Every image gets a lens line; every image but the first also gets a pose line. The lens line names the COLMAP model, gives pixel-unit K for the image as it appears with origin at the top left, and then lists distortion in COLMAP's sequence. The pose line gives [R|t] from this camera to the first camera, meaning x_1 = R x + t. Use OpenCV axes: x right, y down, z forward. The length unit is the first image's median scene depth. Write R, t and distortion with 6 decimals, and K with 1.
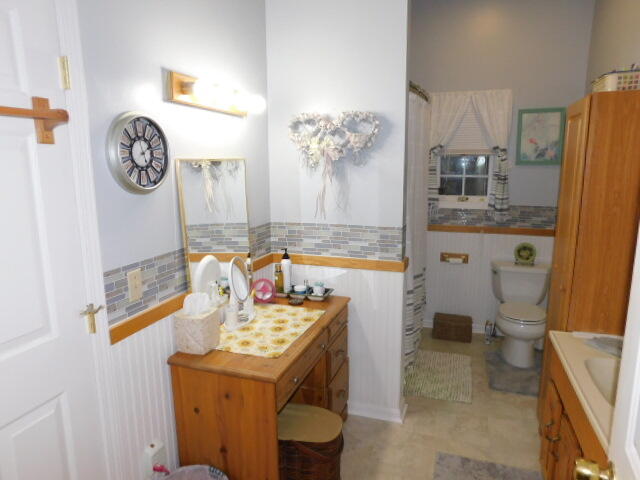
lens RADIAL K [[427.3, 0, 317.0], [0, 427.3, 239.4], [0, 0, 1]] dist [-0.058705, 0.044273]
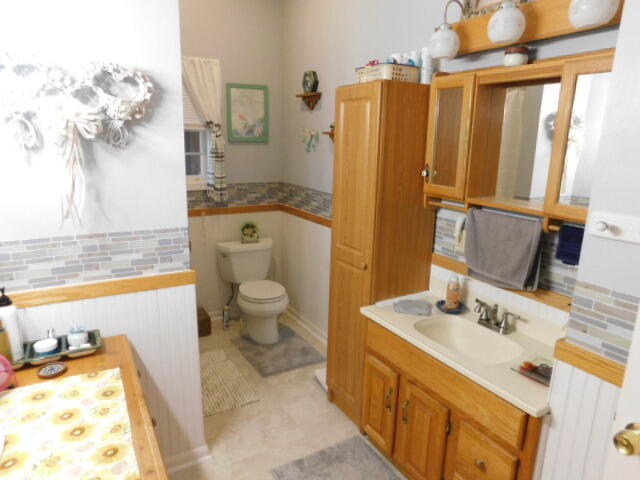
lens RADIAL K [[427.3, 0, 325.0], [0, 427.3, 238.2], [0, 0, 1]] dist [-0.058705, 0.044273]
pose [[0.644792, -0.156286, 0.748210, -0.207499], [0.107205, 0.987689, 0.113921, -0.064698], [-0.756803, 0.006757, 0.653608, 0.290239]]
